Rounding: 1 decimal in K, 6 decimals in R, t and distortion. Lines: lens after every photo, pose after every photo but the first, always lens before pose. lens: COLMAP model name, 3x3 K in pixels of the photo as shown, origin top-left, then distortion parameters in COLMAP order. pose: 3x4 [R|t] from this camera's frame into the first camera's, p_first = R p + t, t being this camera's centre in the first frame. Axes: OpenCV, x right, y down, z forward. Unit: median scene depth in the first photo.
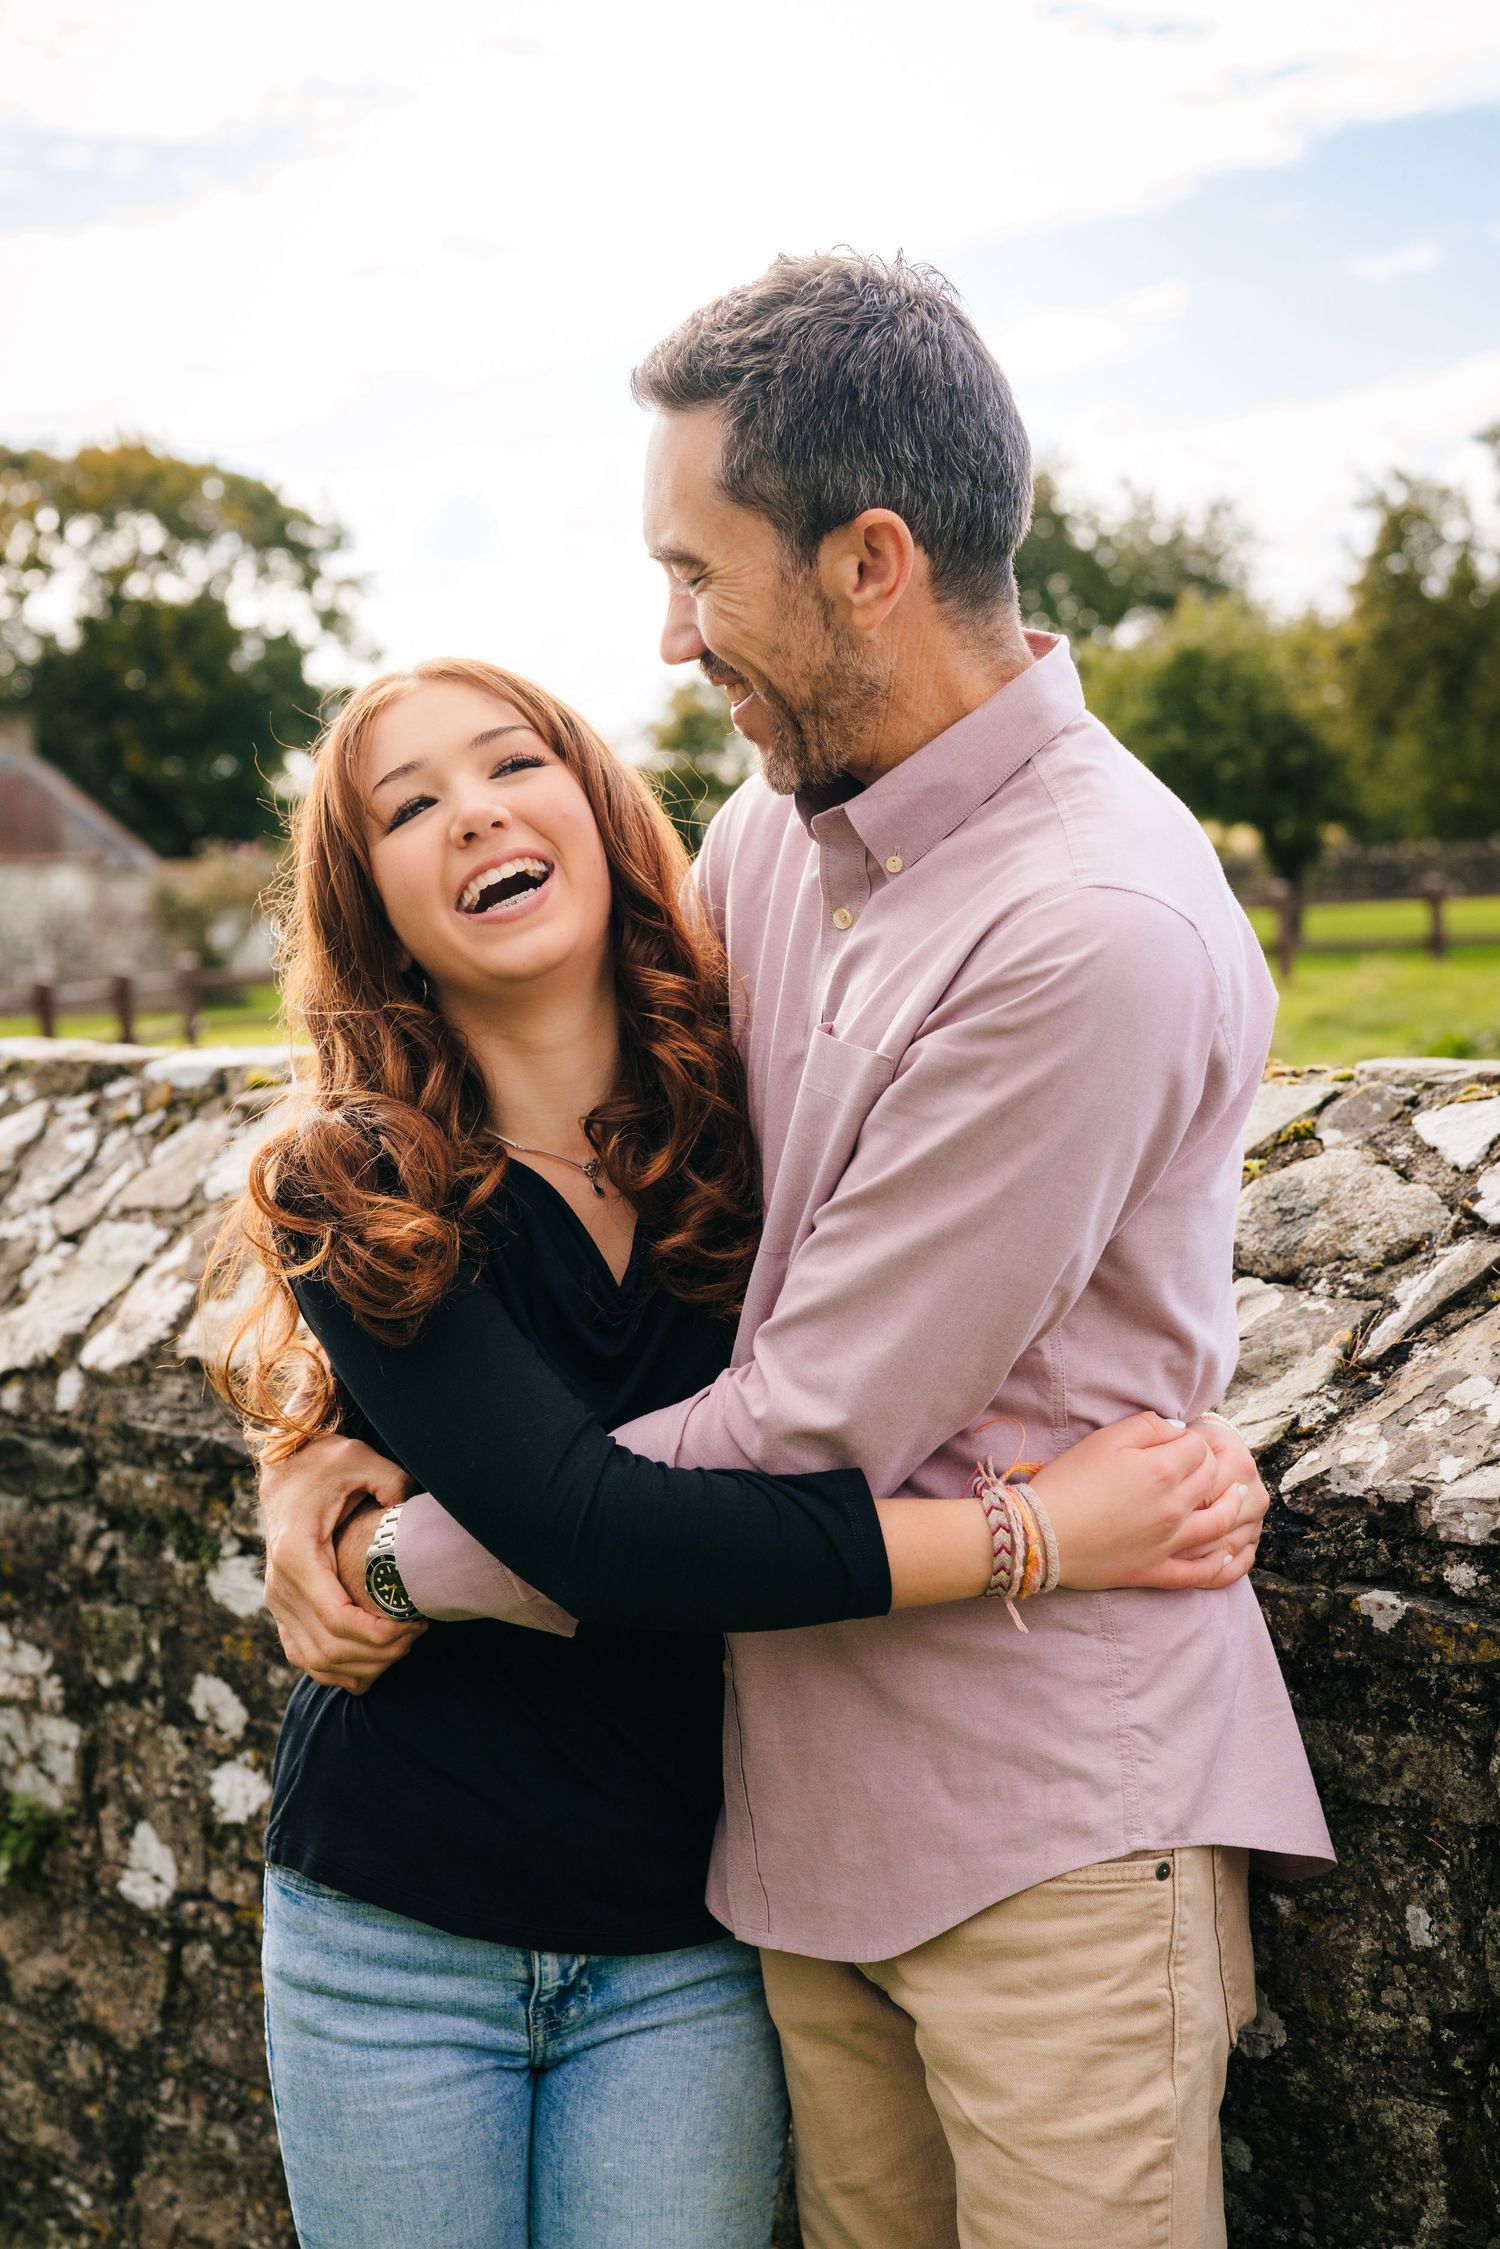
lens RADIAL K [[3538.2, 0, 750.0], [0, 3538.2, 1124.5], [0, 0, 1]] dist [-0.008361, 0.021588]
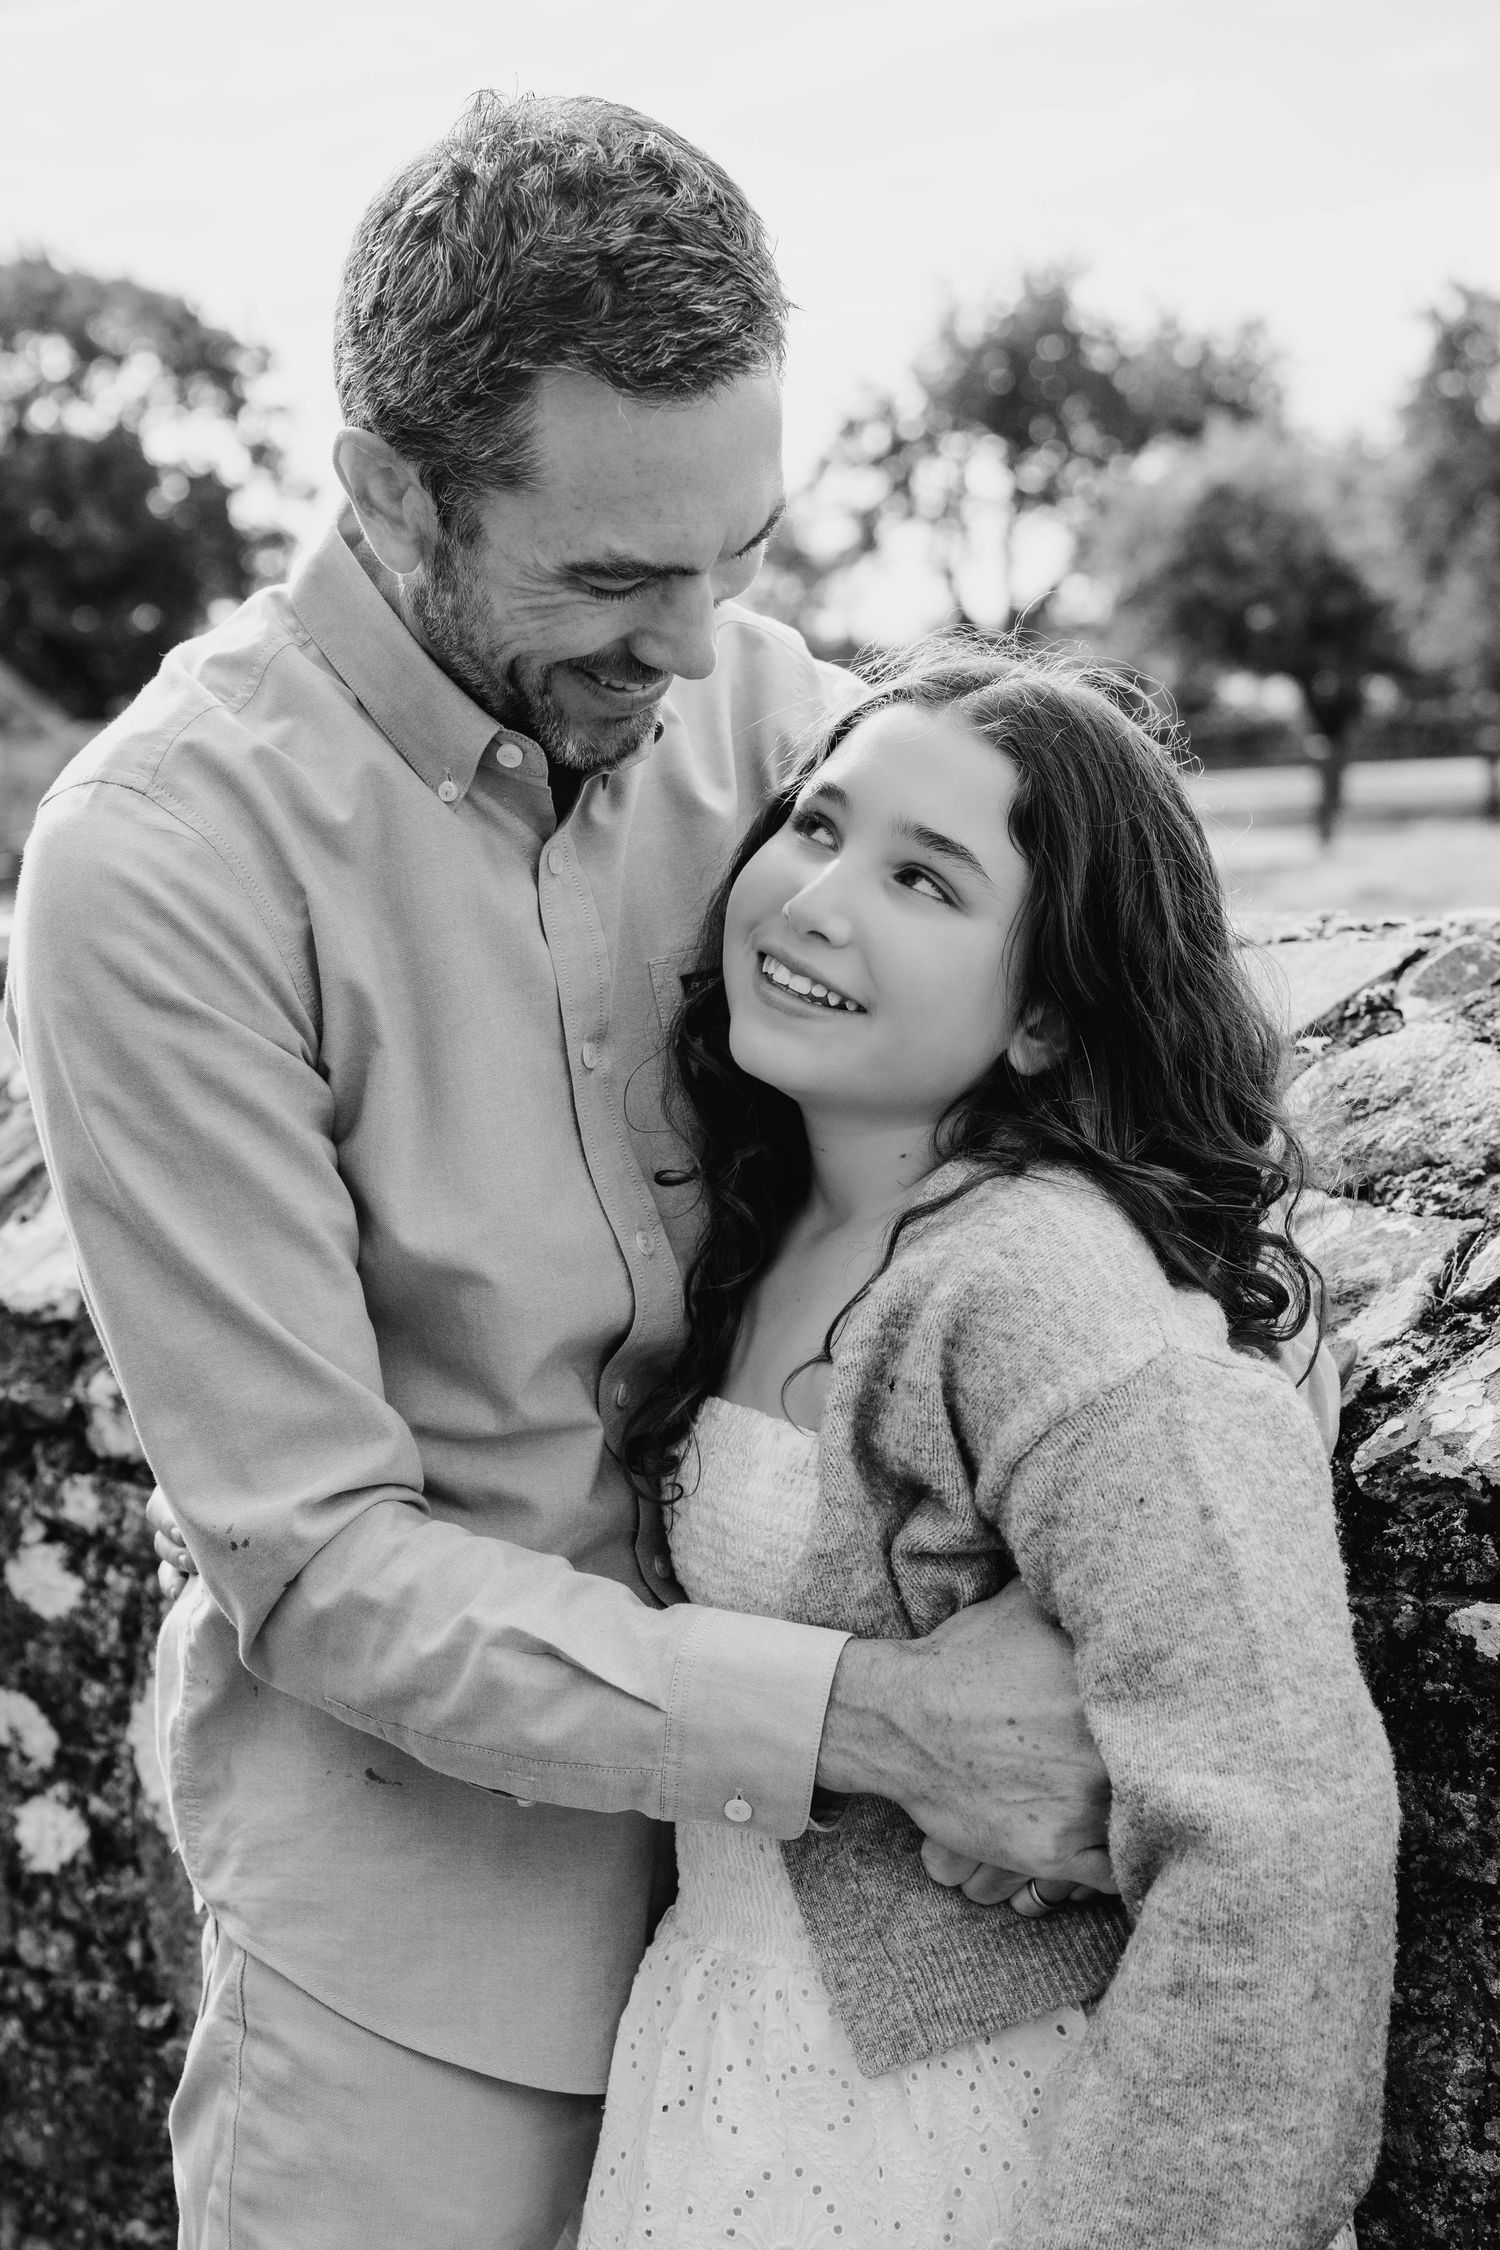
lens RADIAL K [[3813.6, 0, 796.7], [0, 3813.6, 1224.6], [0, 0, 1]] dist [0.013127, -0.159965]
pose [[0.999885, -0.006318, 0.013752, 0.014628], [0.005571, 0.998543, 0.053677, 0.004565], [-0.014071, -0.053595, 0.998464, 0.139845]]
